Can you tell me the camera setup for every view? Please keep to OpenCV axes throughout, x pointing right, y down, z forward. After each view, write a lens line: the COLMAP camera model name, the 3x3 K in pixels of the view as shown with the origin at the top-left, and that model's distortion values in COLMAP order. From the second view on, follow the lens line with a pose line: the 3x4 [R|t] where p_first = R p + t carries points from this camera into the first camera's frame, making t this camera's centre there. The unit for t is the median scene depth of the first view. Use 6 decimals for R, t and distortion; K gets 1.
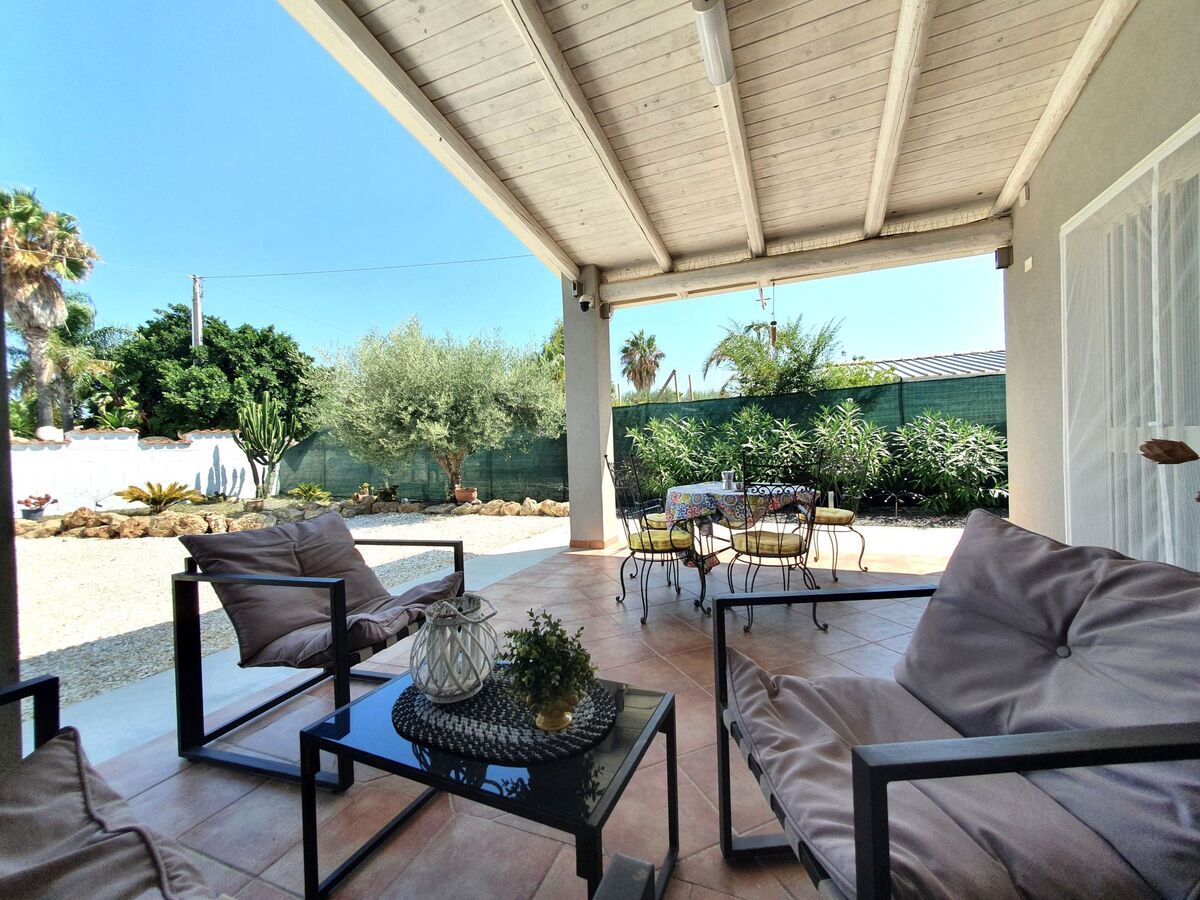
lens RADIAL K [[476.8, 0, 604.5], [0, 476.8, 446.9], [0, 0, 1]] dist [0.007529, 0.000720]
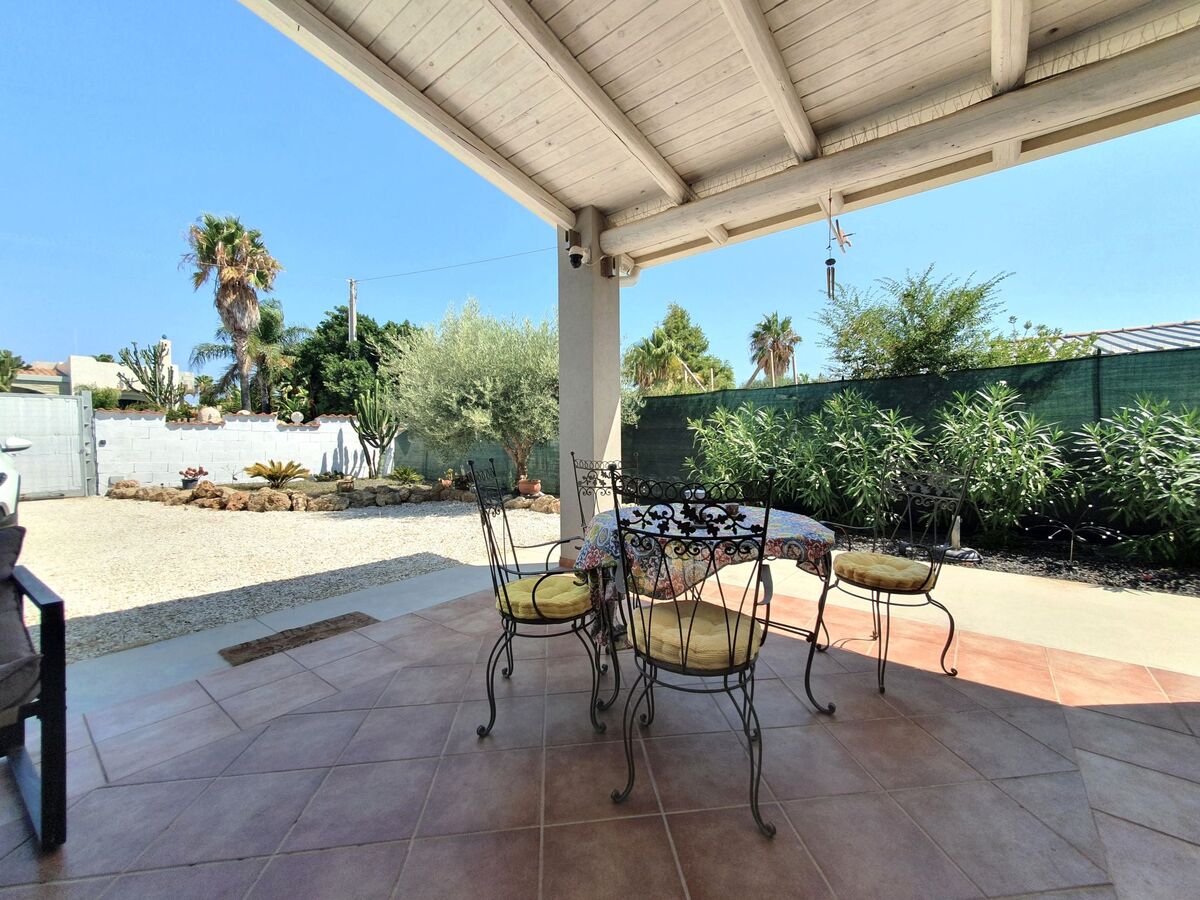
lens RADIAL K [[476.8, 0, 604.5], [0, 476.8, 446.9], [0, 0, 1]] dist [0.007529, 0.000720]
pose [[0.961837, 0.031734, -0.271776, 0.135000], [-0.025766, 0.999343, 0.025500, -0.008215], [0.272407, -0.017525, 0.962023, 0.157117]]
